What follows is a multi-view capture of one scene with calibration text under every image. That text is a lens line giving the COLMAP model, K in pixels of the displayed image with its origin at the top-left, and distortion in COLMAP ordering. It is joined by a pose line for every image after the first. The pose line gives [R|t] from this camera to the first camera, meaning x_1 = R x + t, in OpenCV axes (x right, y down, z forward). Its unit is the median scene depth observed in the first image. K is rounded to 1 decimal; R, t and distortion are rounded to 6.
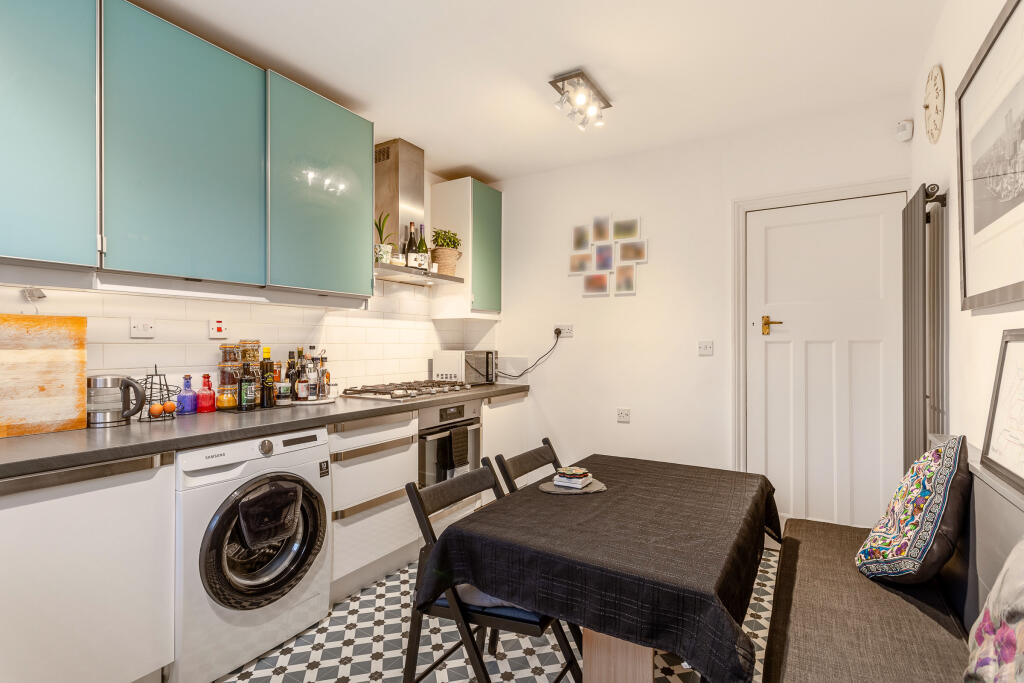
lens RADIAL K [[473.4, 0, 512.0], [0, 473.4, 341.5], [0, 0, 1]] dist [0.002014, 0.001323]
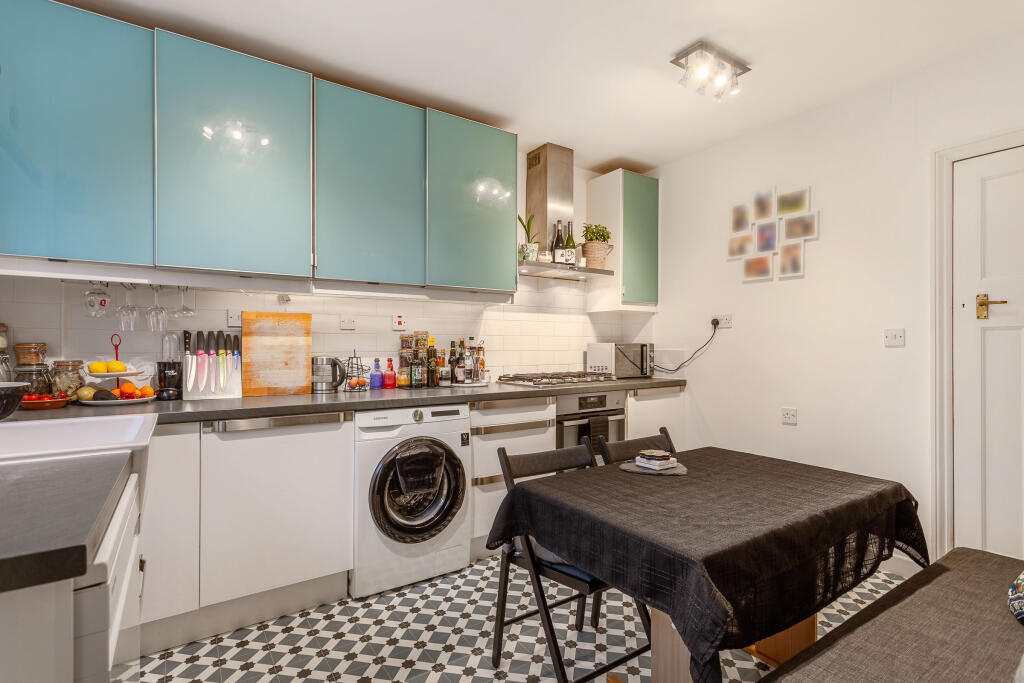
lens RADIAL K [[491.1, 0, 512.0], [0, 491.1, 341.5], [0, 0, 1]] dist [0.001488, 0.000732]
pose [[0.906043, -0.000568, -0.423186, 0.184952], [-0.000601, 0.999996, -0.002629, 0.025120], [0.423186, 0.002636, 0.906039, -0.043003]]
